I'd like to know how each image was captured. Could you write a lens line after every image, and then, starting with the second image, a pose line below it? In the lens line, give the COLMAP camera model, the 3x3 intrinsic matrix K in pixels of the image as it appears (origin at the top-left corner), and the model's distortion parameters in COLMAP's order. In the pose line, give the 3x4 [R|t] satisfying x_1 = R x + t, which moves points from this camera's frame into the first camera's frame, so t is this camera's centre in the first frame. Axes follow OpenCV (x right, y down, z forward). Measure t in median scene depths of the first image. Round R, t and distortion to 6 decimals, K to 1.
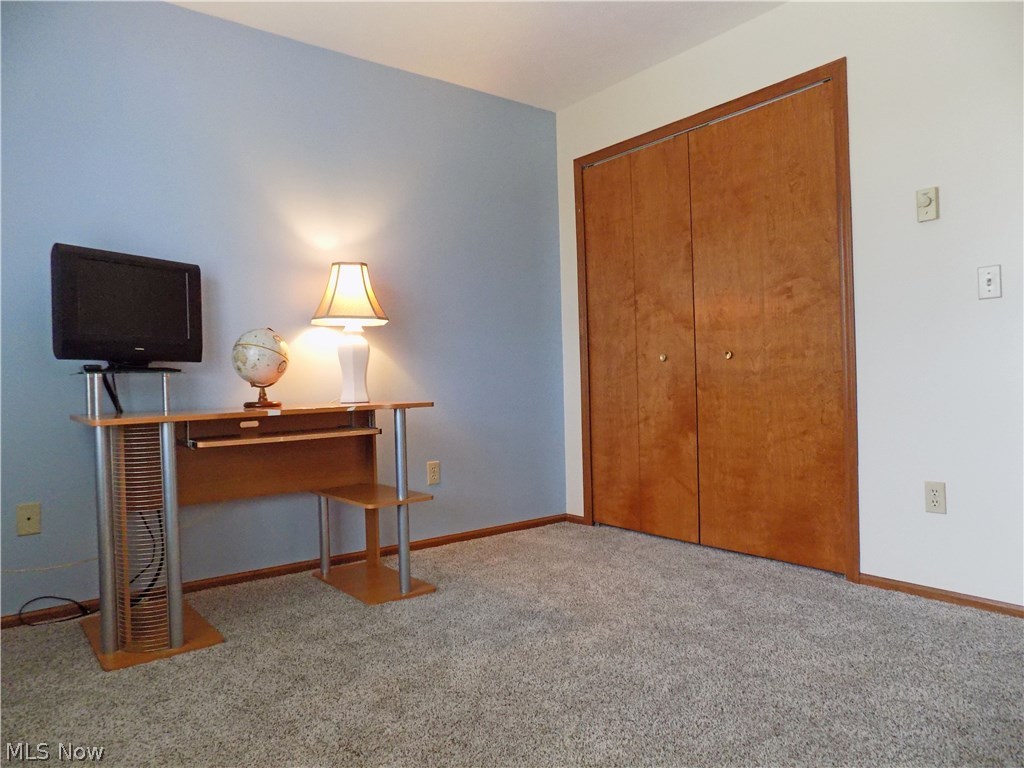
lens RADIAL K [[701.1, 0, 512.0], [0, 701.1, 384.0], [0, 0, 1]] dist [-0.002393, 0.001042]
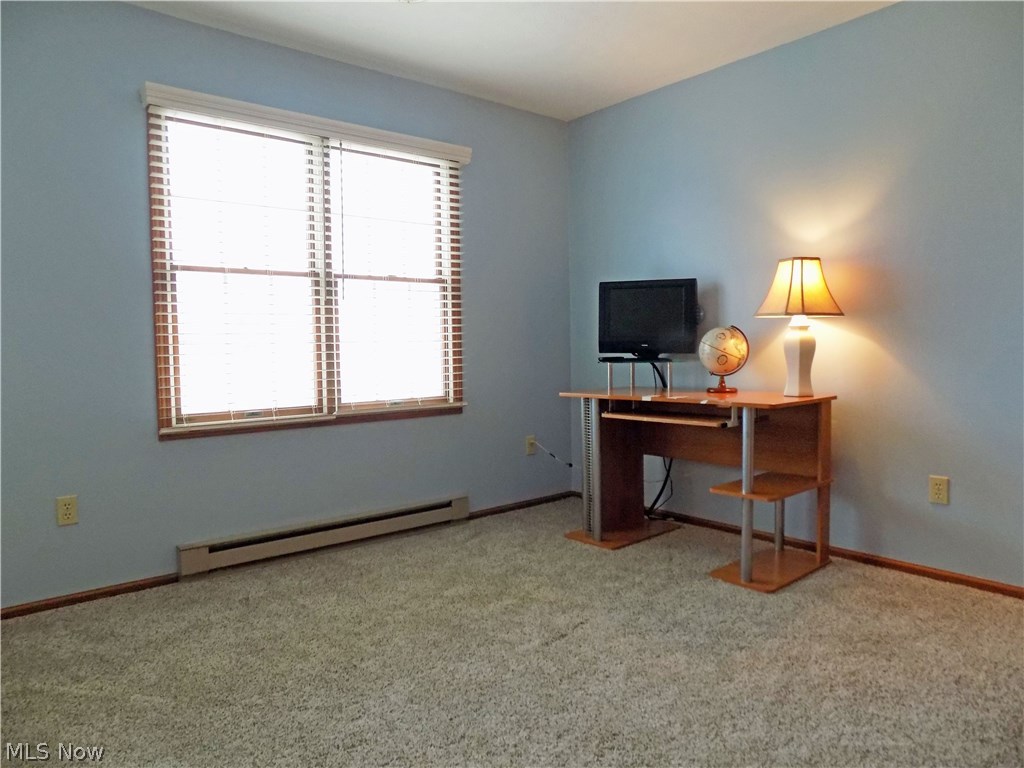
lens RADIAL K [[701.1, 0, 512.0], [0, 701.1, 384.0], [0, 0, 1]] dist [-0.002393, 0.001042]
pose [[0.049422, 0.085933, -0.995074, 0.835149], [0.004308, 0.996264, 0.086249, -0.088308], [0.998769, -0.008549, 0.048867, 0.585663]]
